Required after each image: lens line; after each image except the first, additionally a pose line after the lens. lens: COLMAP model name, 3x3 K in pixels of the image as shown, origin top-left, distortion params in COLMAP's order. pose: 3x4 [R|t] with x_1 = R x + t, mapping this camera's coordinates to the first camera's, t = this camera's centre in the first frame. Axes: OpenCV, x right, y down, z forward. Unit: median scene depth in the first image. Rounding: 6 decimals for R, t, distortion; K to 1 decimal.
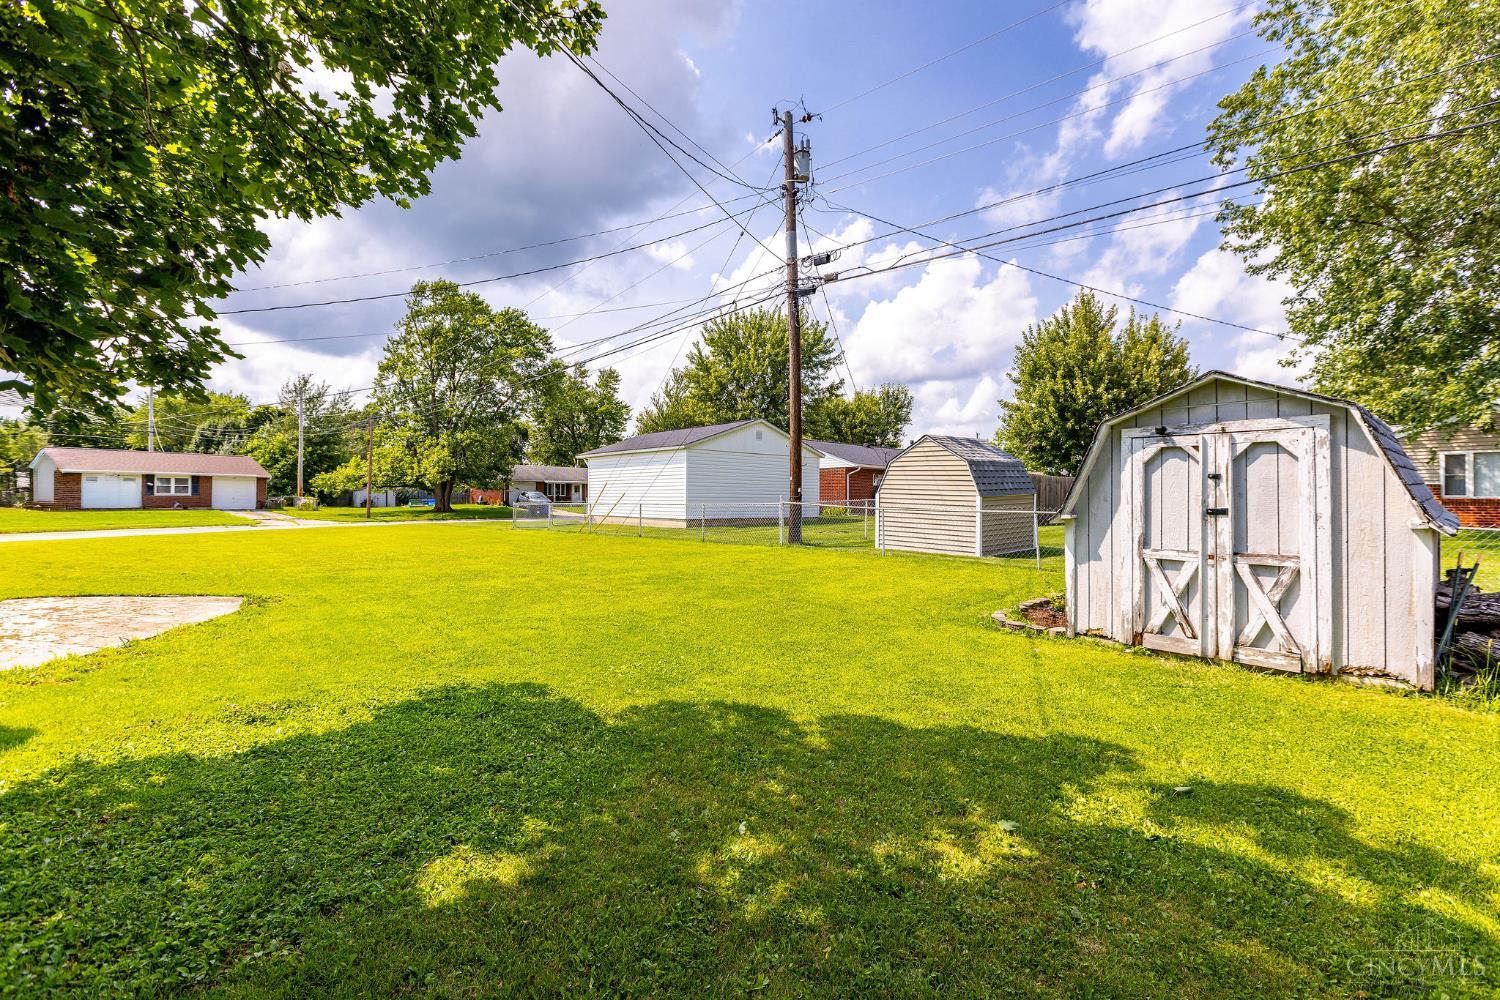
lens RADIAL K [[669.5, 0, 750.4], [0, 669.5, 500.5], [0, 0, 1]] dist [0.000169, -0.001464]
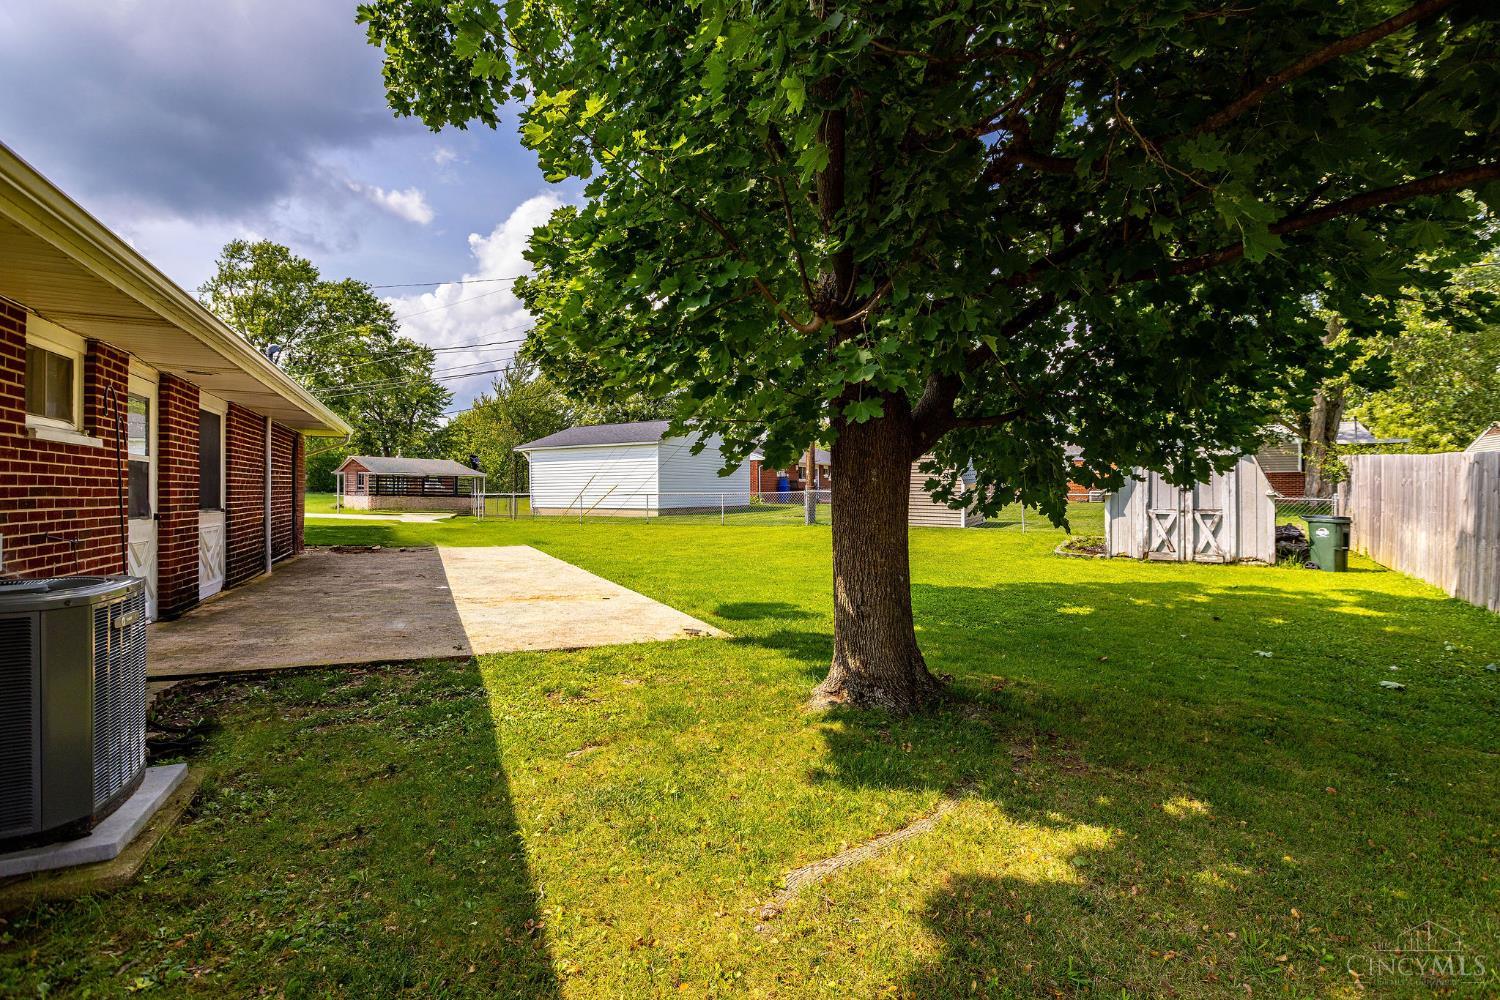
lens RADIAL K [[727.4, 0, 749.1], [0, 727.4, 496.3], [0, 0, 1]] dist [-0.010283, -0.000100]
pose [[0.947931, -0.007392, 0.318389, -1.218693], [0.006603, 0.999972, 0.003559, 0.019472], [-0.318406, -0.001271, 0.947954, -0.652635]]
